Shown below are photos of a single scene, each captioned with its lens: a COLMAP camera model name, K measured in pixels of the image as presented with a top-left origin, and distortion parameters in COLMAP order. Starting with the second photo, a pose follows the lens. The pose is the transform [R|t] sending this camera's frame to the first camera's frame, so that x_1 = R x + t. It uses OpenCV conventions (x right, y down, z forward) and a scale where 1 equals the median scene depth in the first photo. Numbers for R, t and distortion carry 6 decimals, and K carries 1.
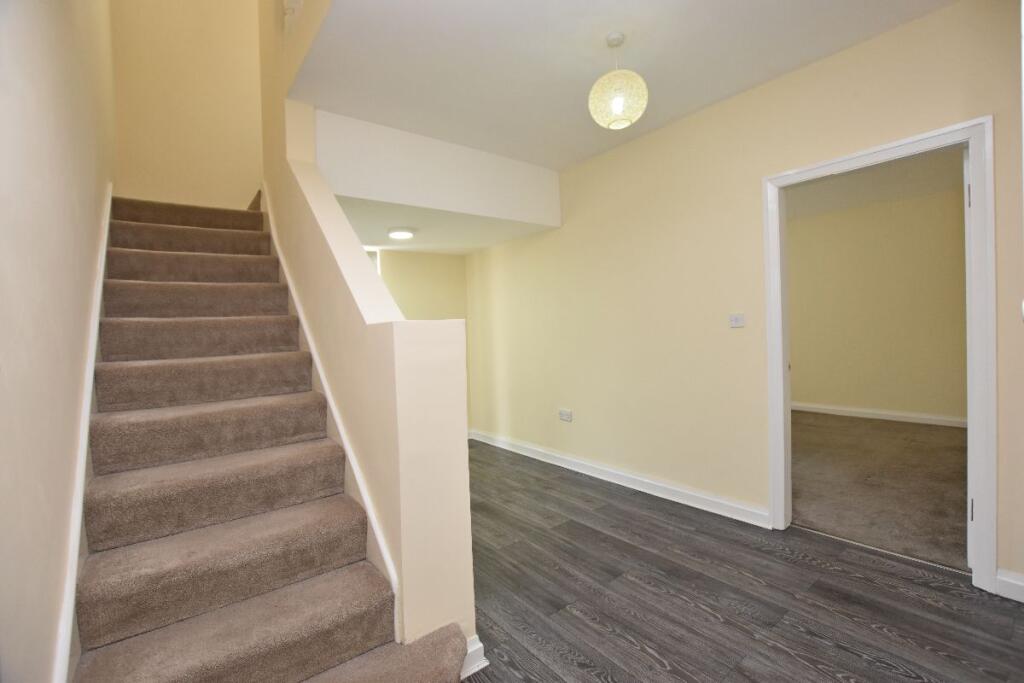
lens RADIAL K [[457.7, 0, 517.3], [0, 457.7, 341.6], [0, 0, 1]] dist [-0.018473, 0.000033]
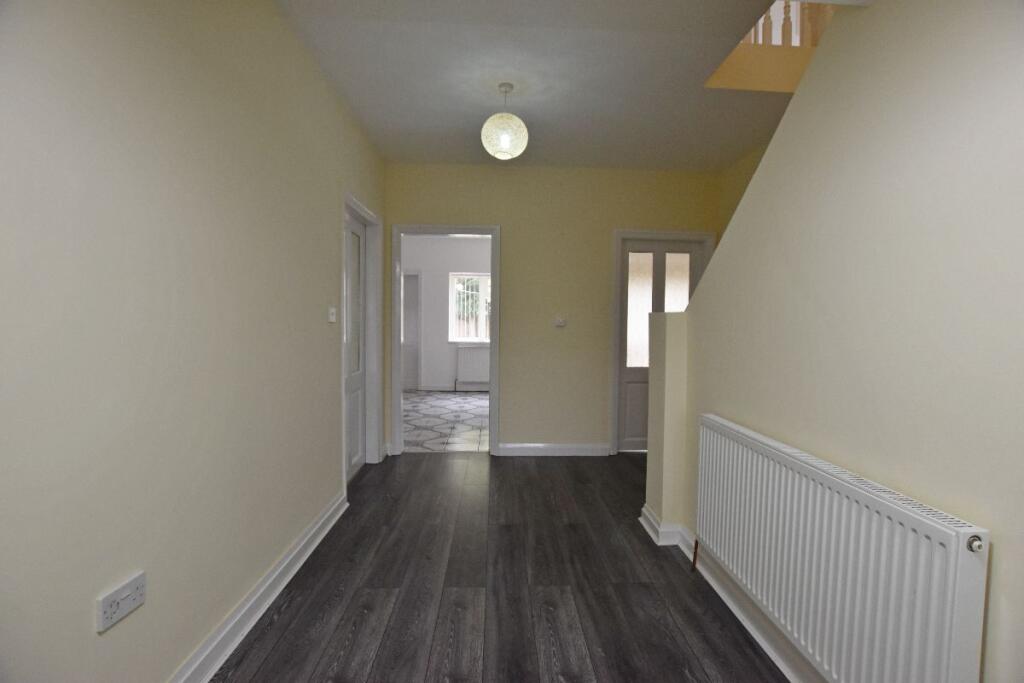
lens RADIAL K [[457.7, 0, 517.3], [0, 457.7, 341.6], [0, 0, 1]] dist [-0.018473, 0.000033]
pose [[-0.816707, -0.001740, 0.577050, -0.489437], [0.030450, 0.998472, 0.046107, -0.030612], [-0.576249, 0.055227, -0.815406, 1.899065]]
